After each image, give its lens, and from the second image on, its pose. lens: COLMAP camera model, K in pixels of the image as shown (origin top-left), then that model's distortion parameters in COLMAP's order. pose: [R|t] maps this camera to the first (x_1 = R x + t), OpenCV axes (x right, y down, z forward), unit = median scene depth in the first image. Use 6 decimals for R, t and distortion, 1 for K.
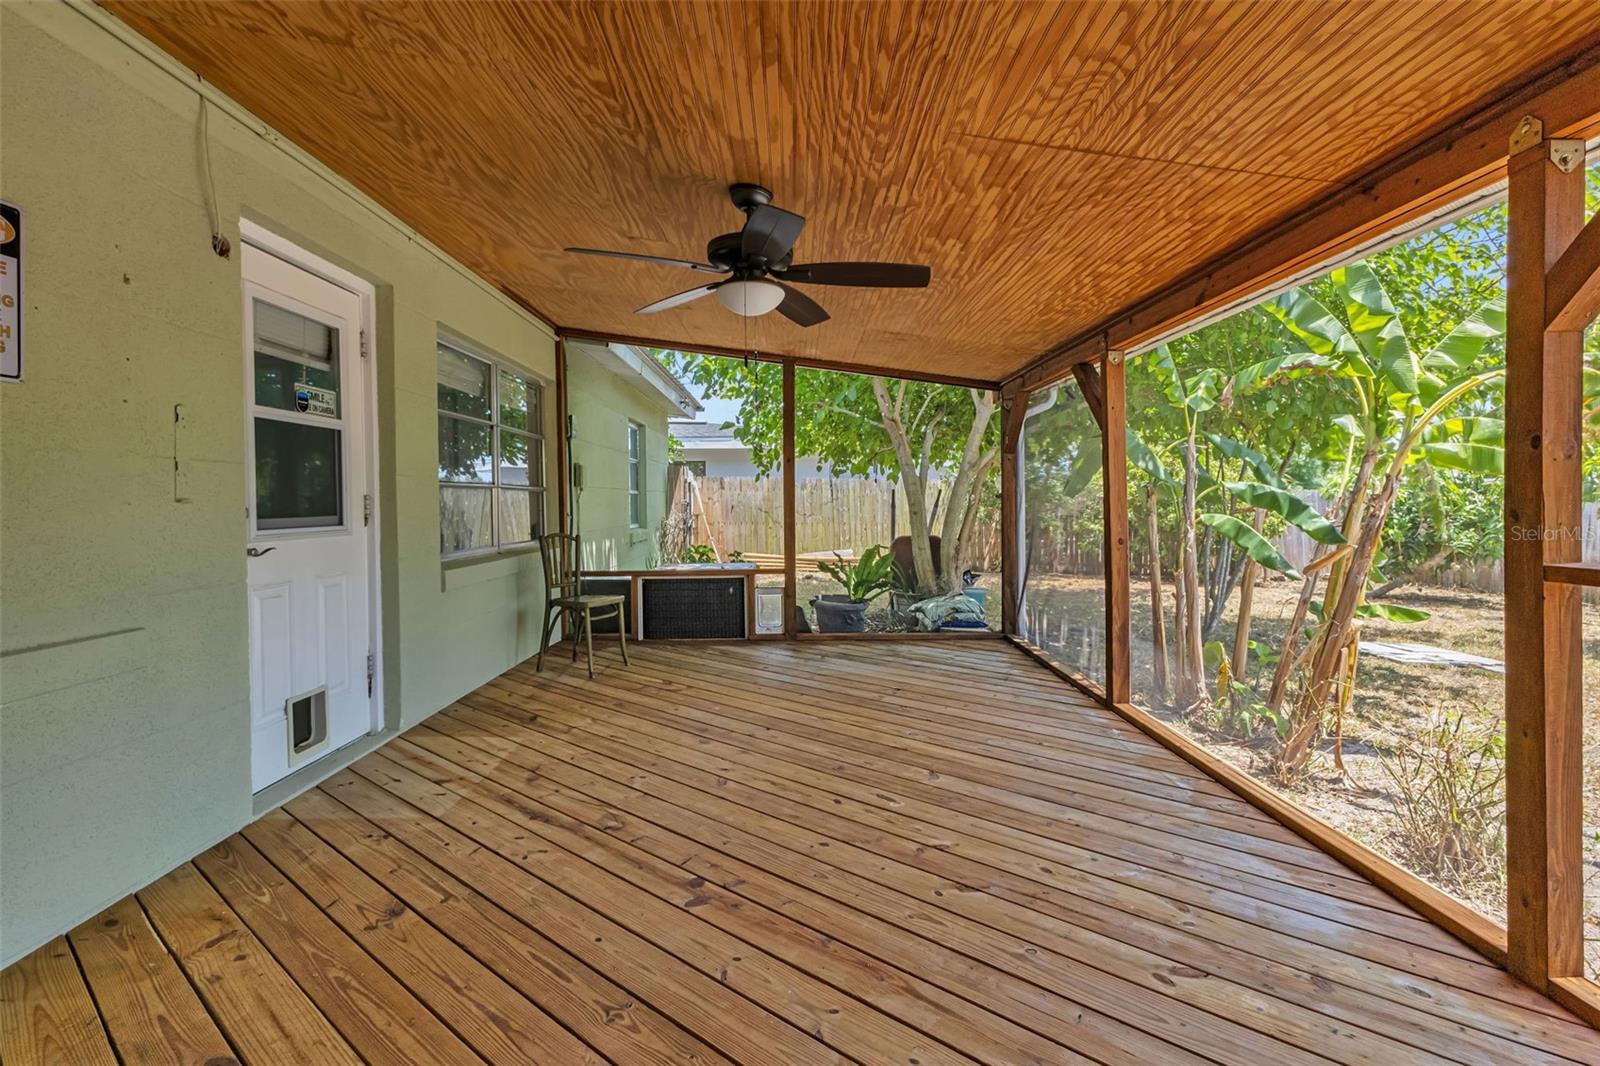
lens RADIAL K [[729.5, 0, 792.5], [0, 729.5, 521.7], [0, 0, 1]] dist [0.005049, 0.000599]
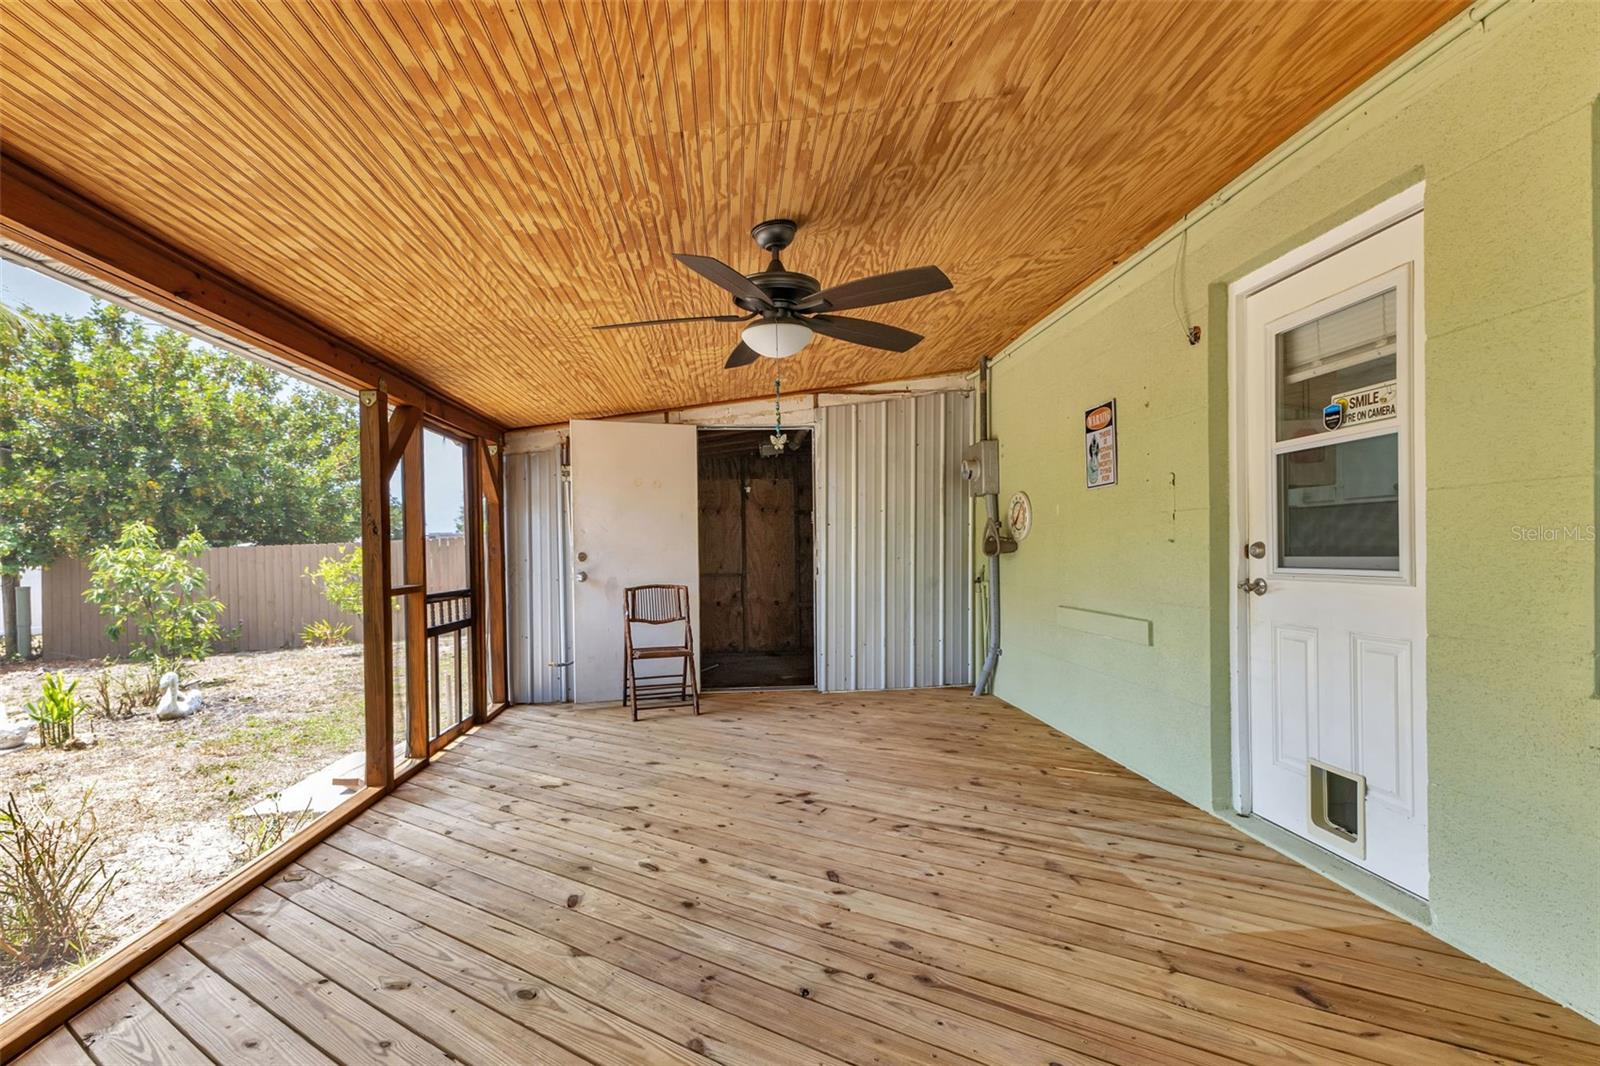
lens RADIAL K [[729.5, 0, 809.1], [0, 729.5, 558.4], [0, 0, 1]] dist [0.005049, 0.000599]
pose [[-0.993919, 0.027331, -0.106672, 0.012512], [0.023016, 0.998875, 0.041470, -0.054564], [0.107685, 0.038763, -0.993429, 1.845032]]
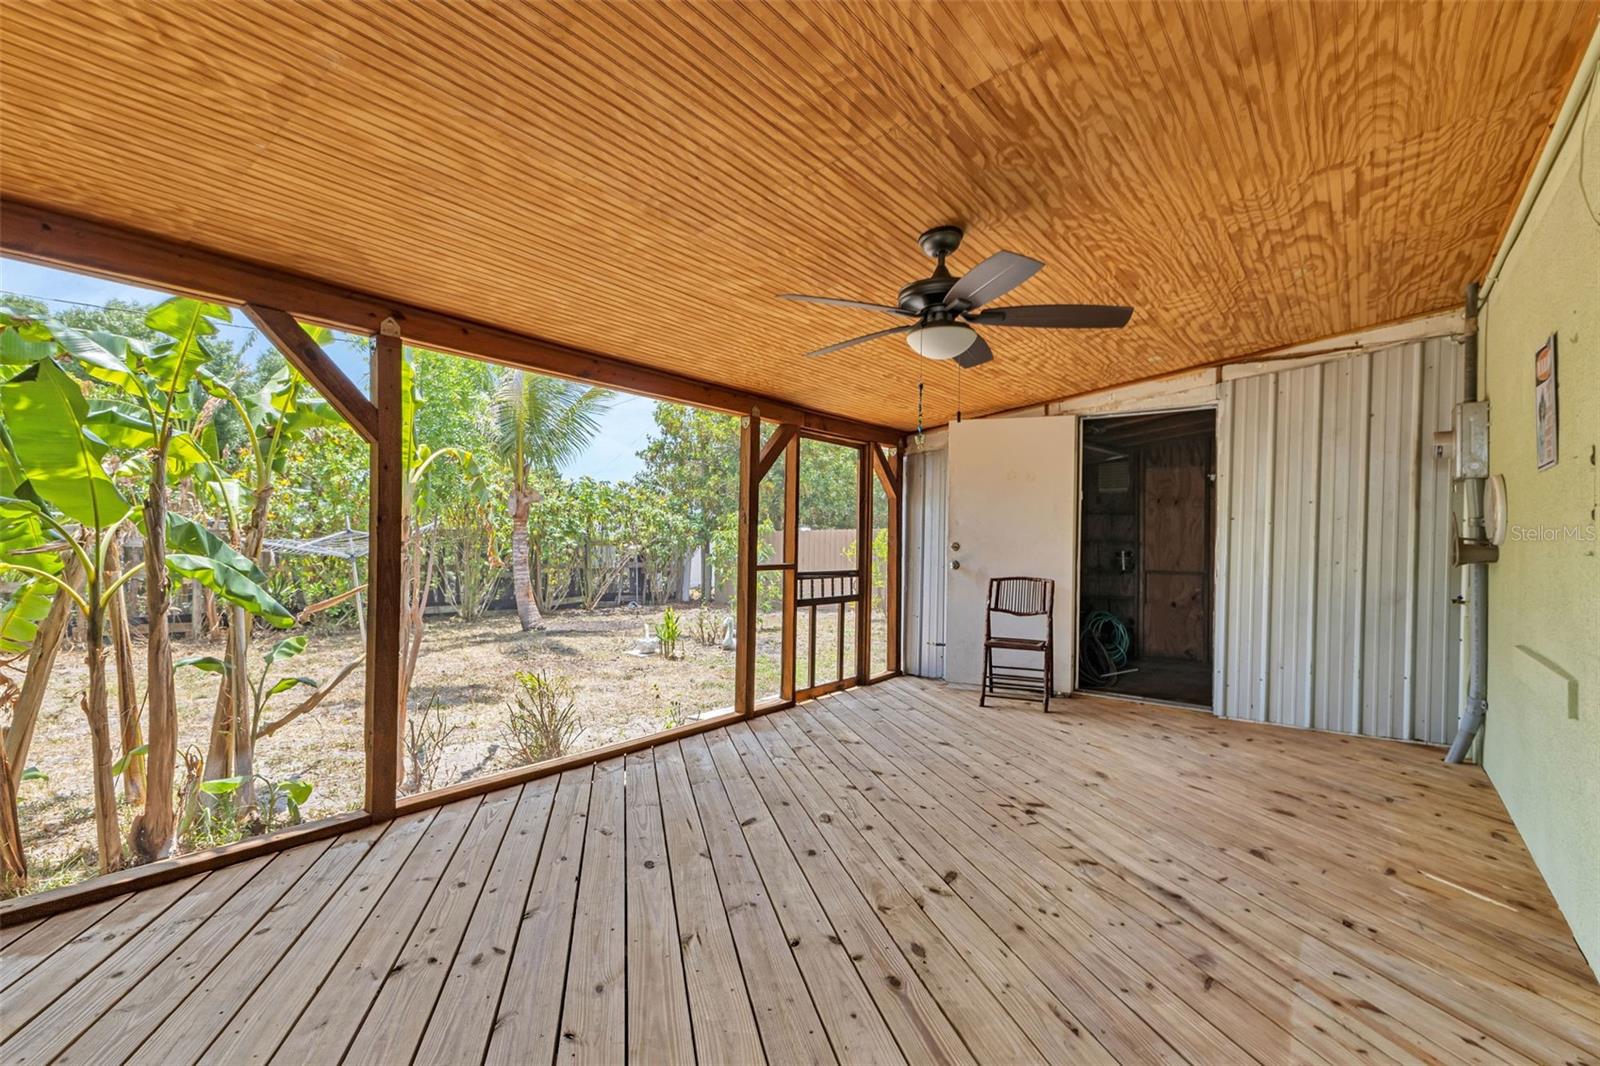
lens RADIAL K [[729.5, 0, 822.4], [0, 729.5, 530.6], [0, 0, 1]] dist [0.005049, 0.000599]
pose [[-0.816863, 0.002418, 0.576827, -0.465471], [0.007717, 0.999948, 0.006738, -0.054628], [-0.576780, 0.009955, -0.816839, 1.785343]]
